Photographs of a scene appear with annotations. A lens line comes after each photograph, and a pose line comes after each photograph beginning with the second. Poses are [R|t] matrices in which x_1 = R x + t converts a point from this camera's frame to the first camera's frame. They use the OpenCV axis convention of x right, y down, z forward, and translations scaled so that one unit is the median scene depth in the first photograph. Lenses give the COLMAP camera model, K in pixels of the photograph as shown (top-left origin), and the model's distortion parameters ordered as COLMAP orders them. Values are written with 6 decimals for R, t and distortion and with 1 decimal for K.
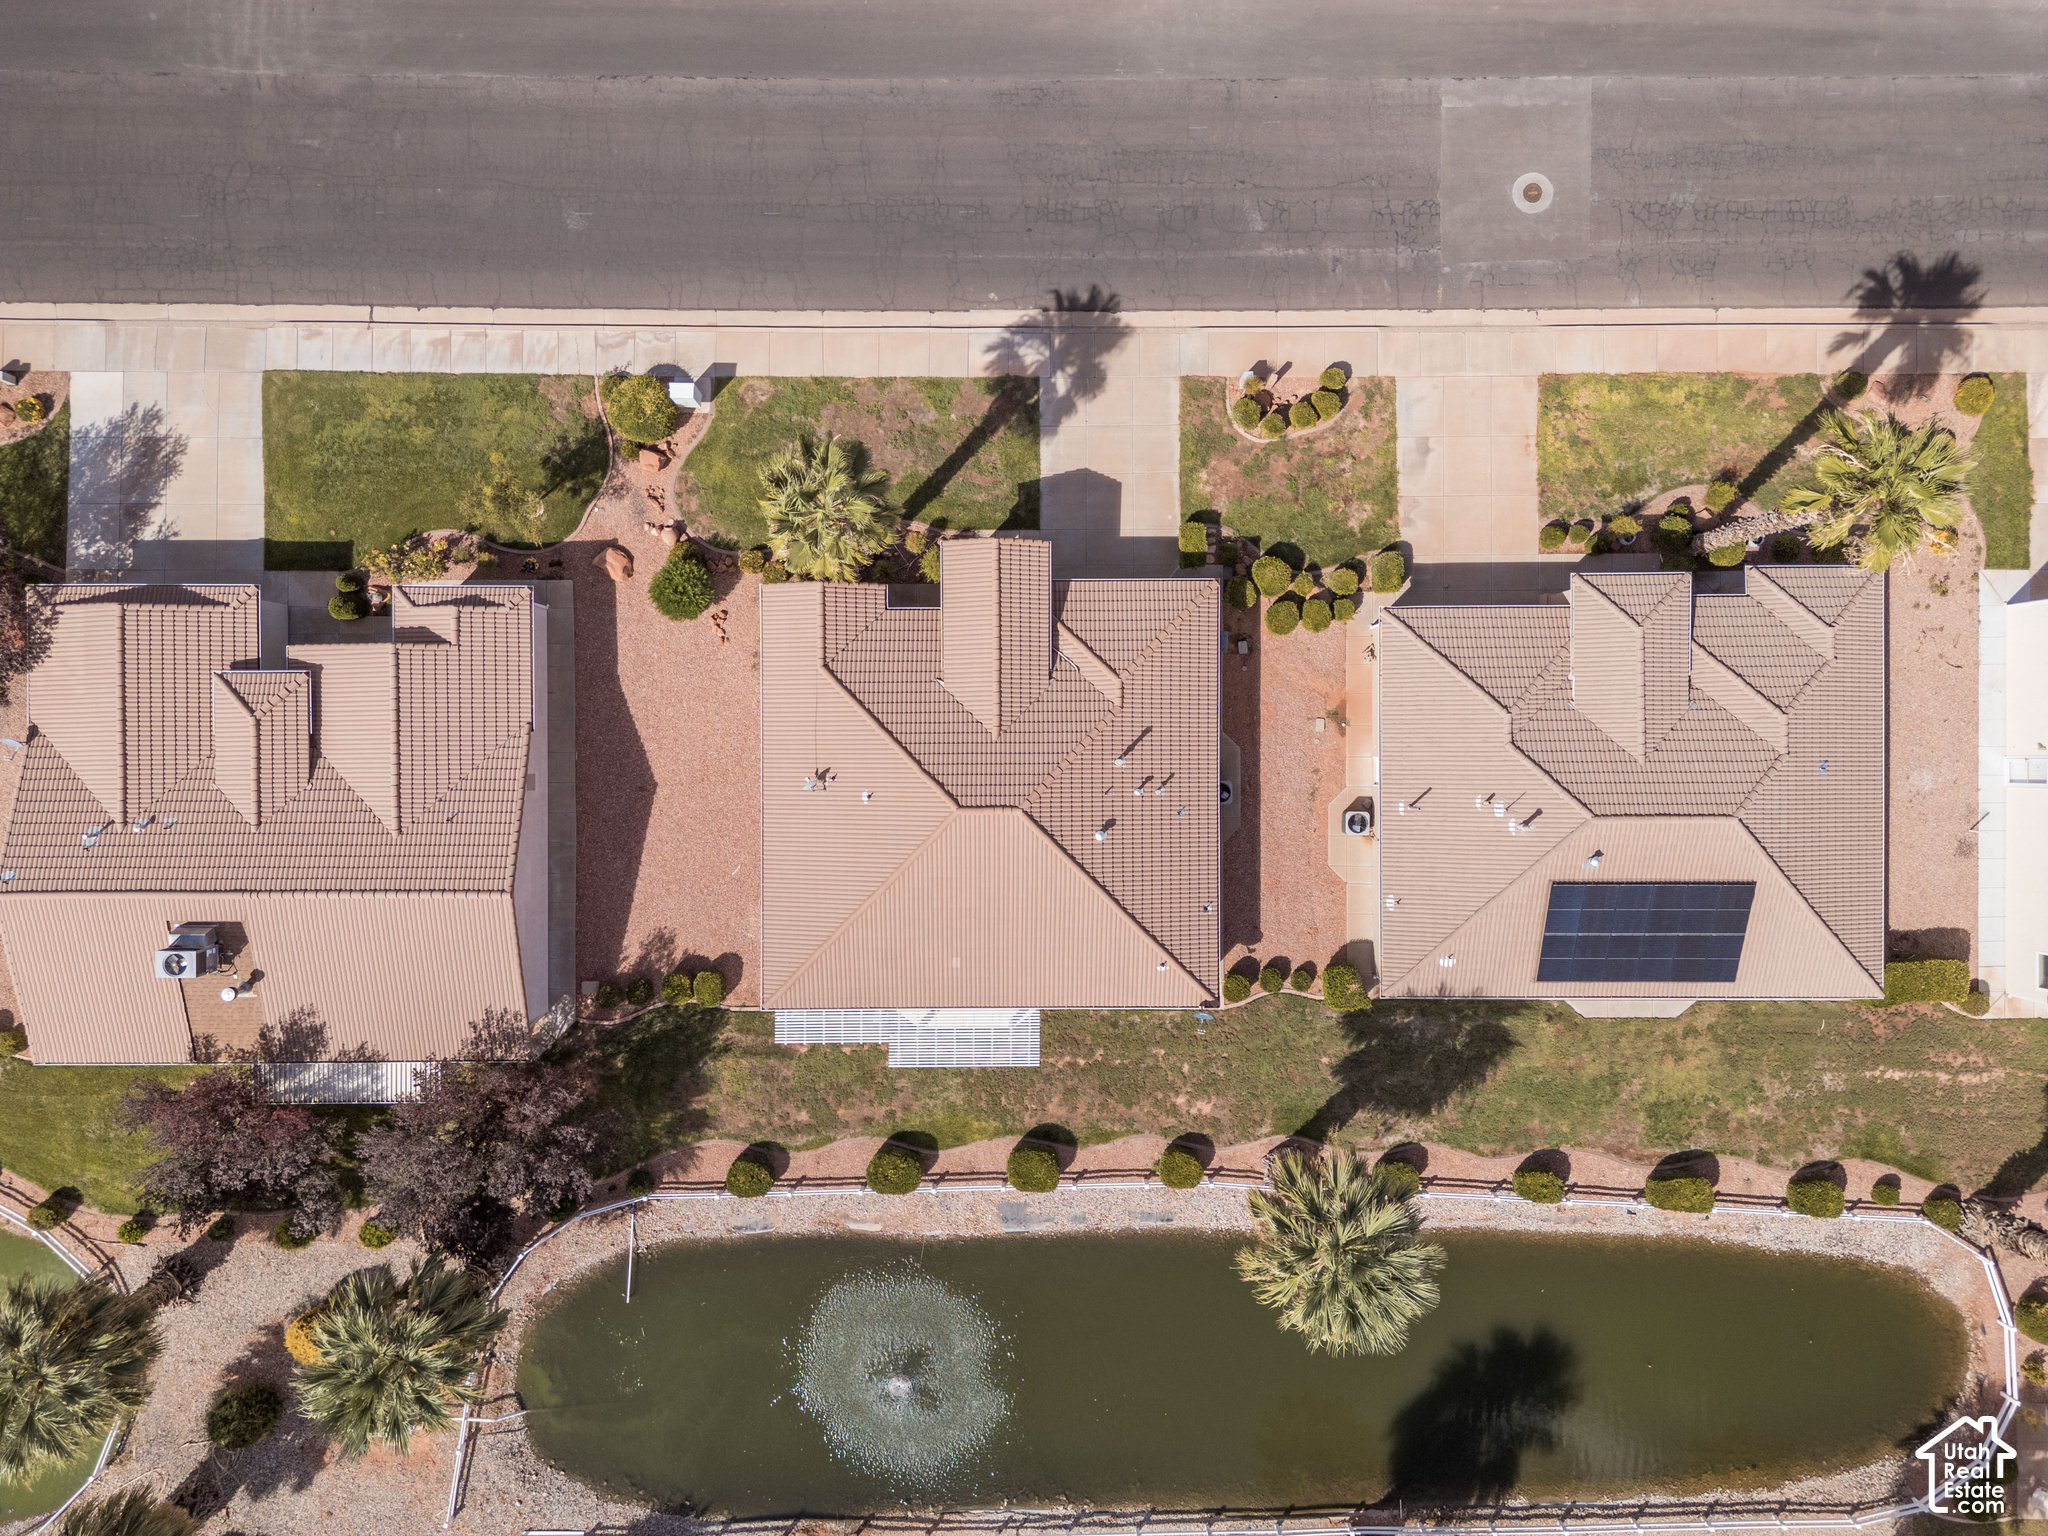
lens RADIAL K [[1435.5, 0, 1025.4], [0, 1435.5, 765.6], [0, 0, 1]] dist [0.082602, -0.087925]
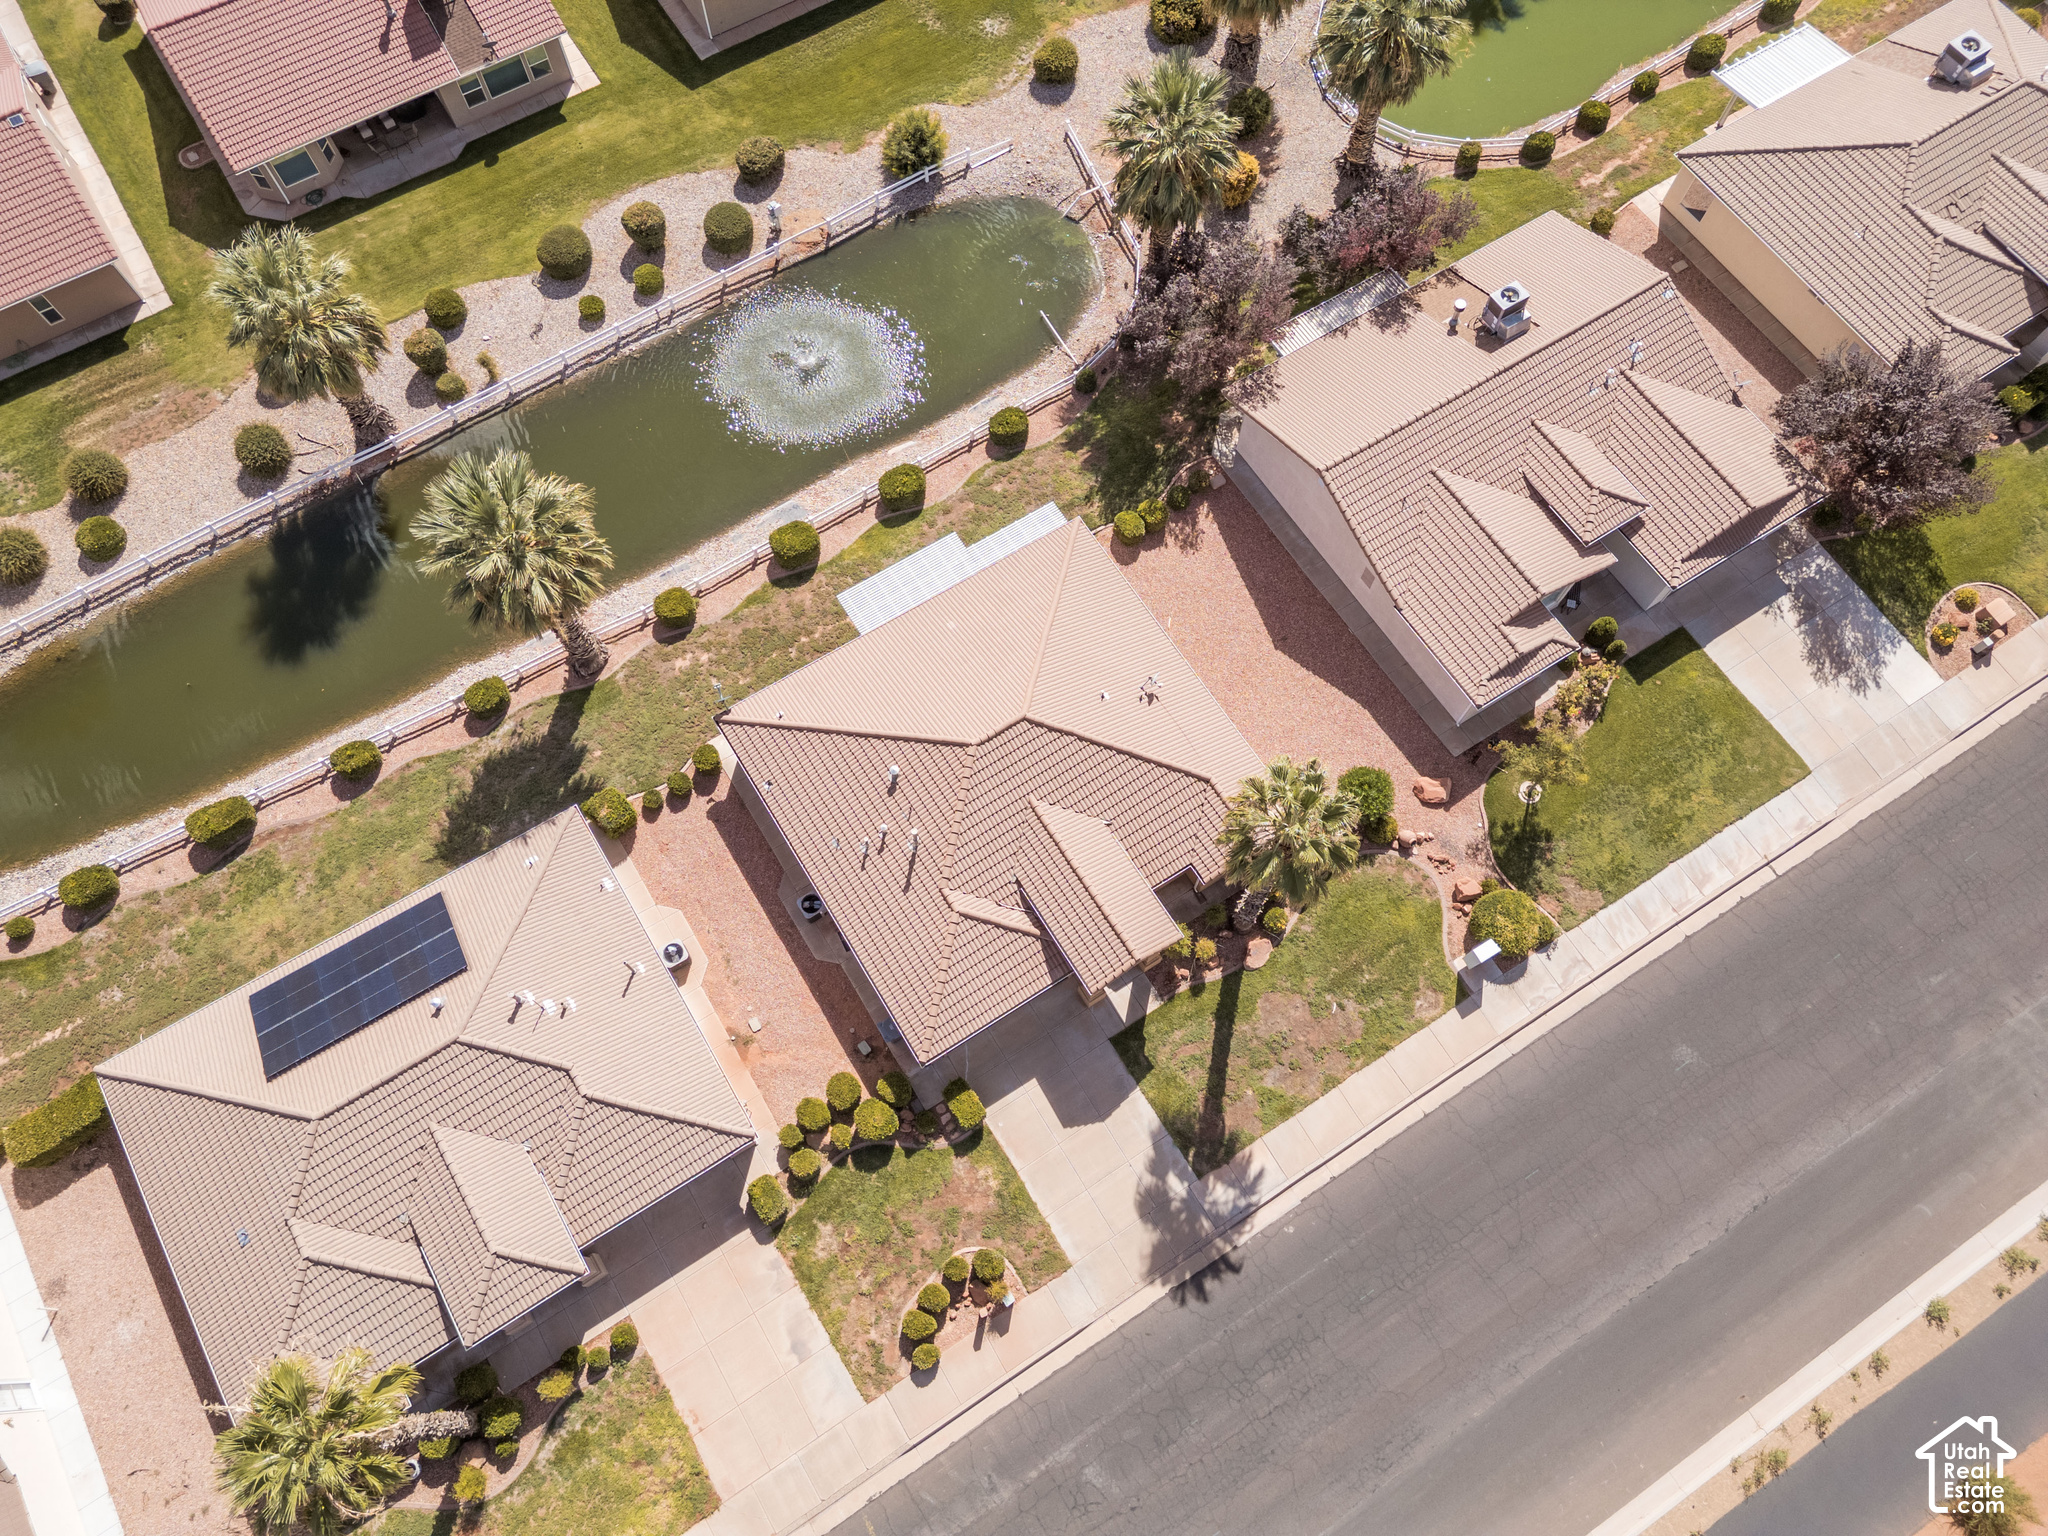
lens RADIAL K [[1435.5, 0, 1025.4], [0, 1435.5, 765.6], [0, 0, 1]] dist [0.082602, -0.087925]
pose [[-0.847106, 0.490588, -0.204294, 0.164317], [-0.531258, -0.791389, 0.302438, -0.280713], [-0.013303, 0.364729, 0.931018, 0.034555]]
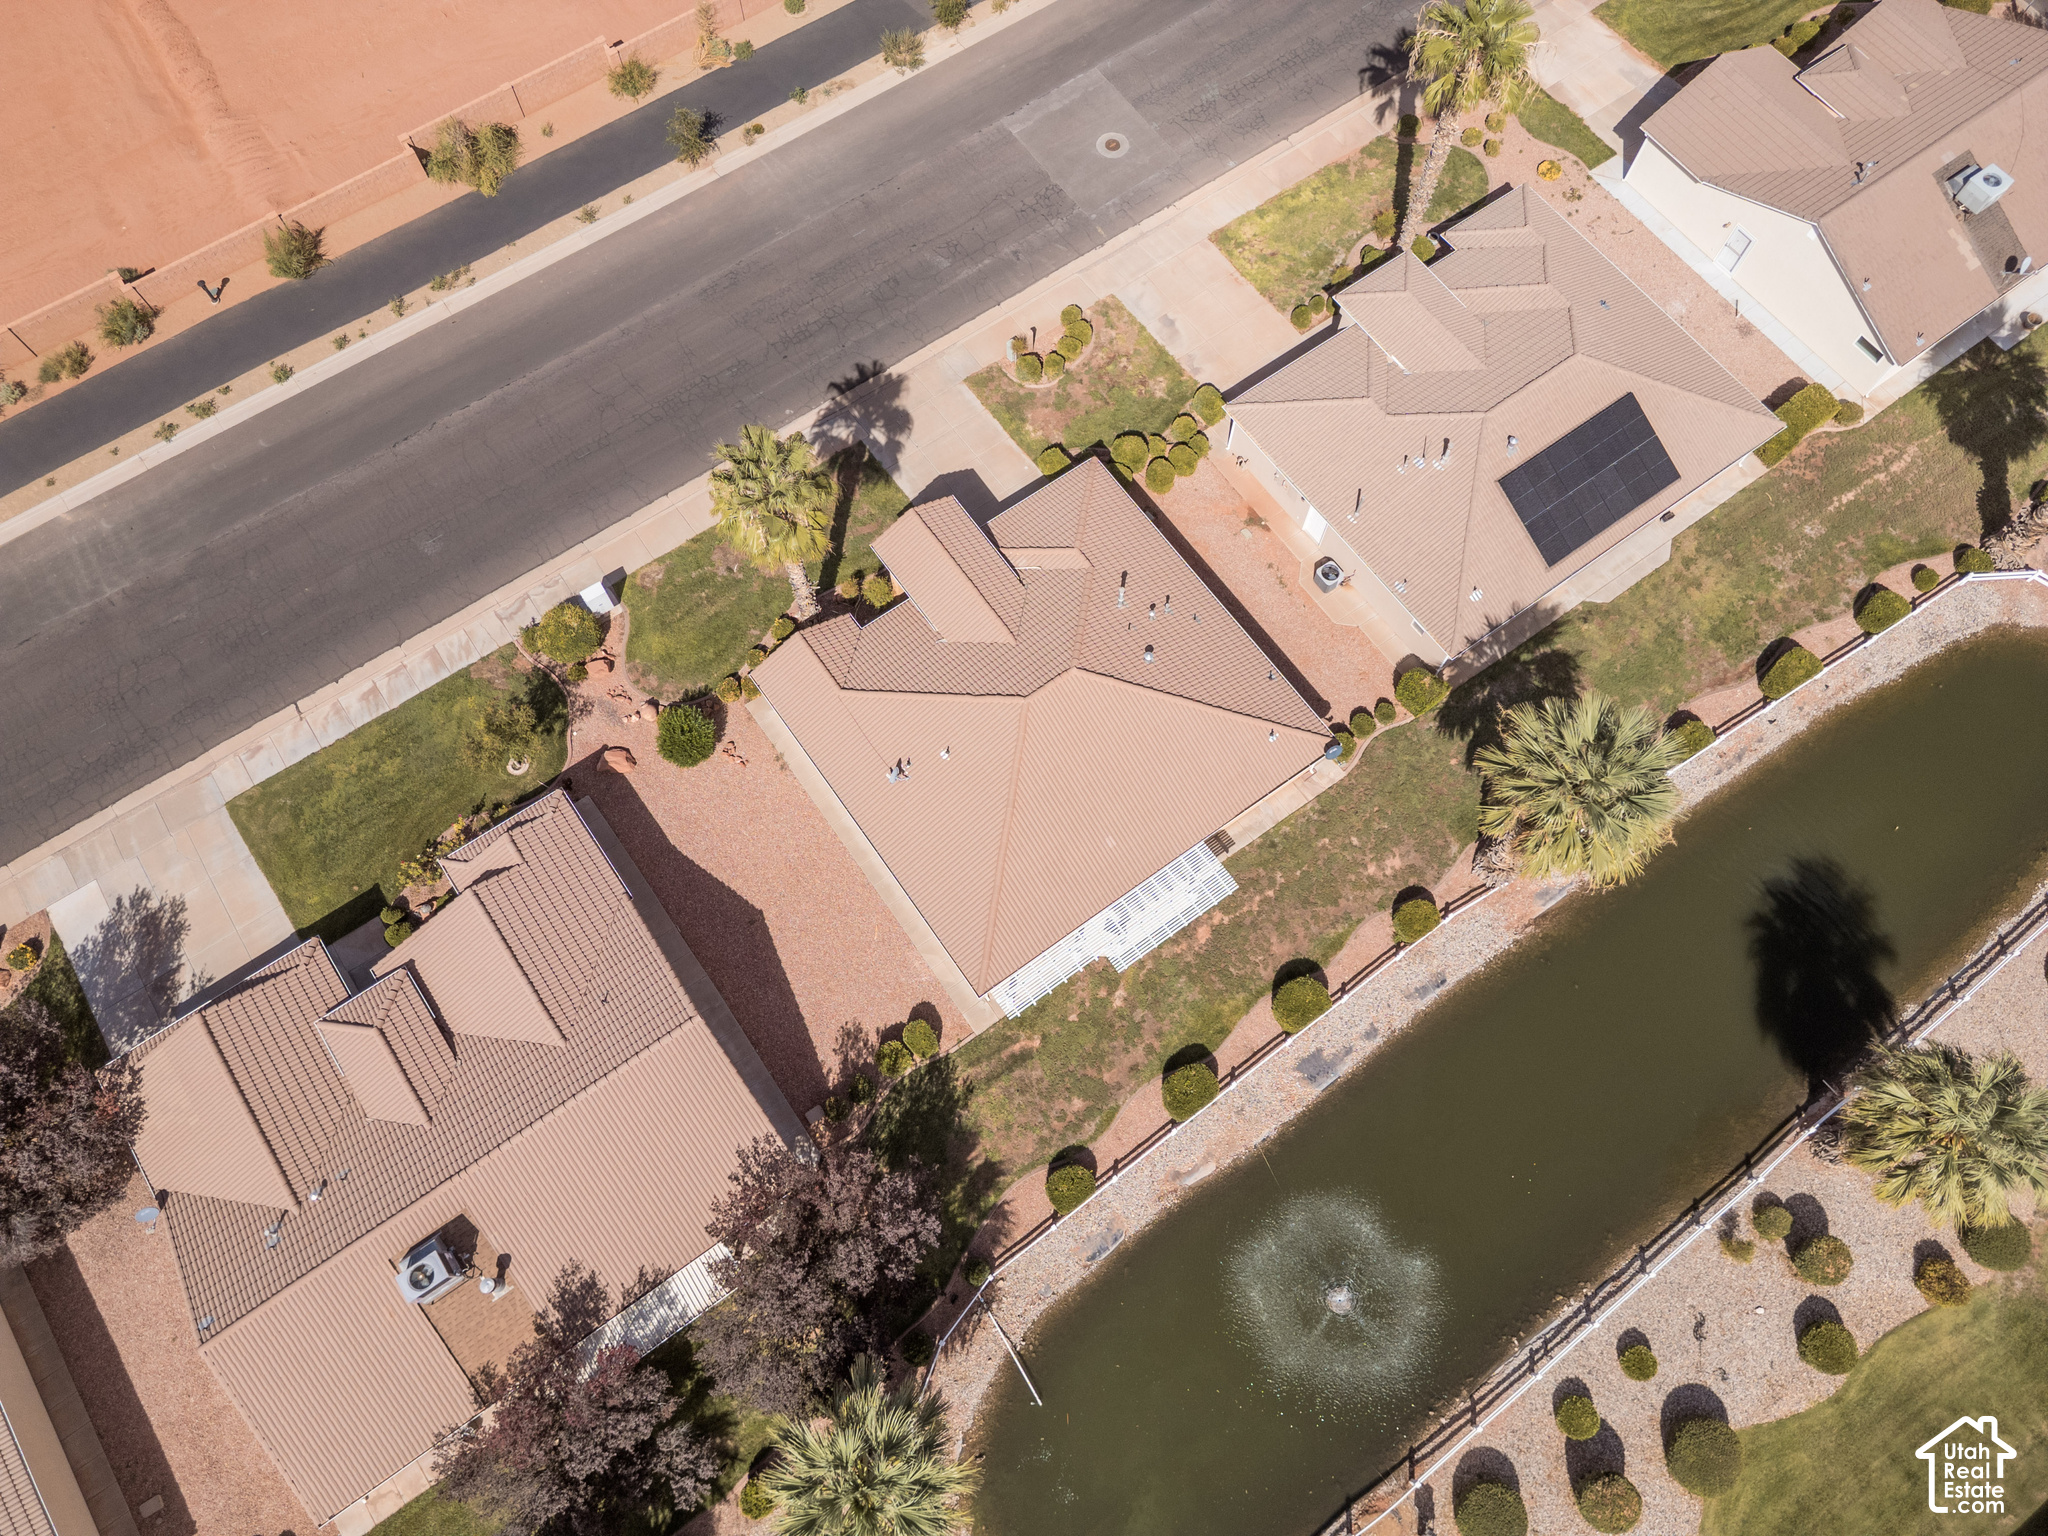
lens RADIAL K [[1435.5, 0, 1025.4], [0, 1435.5, 765.6], [0, 0, 1]] dist [0.082602, -0.087925]
pose [[0.814969, -0.540803, 0.208225, -0.259534], [0.579481, 0.757271, -0.301234, 0.341381], [0.005226, 0.366158, 0.930538, 0.038577]]
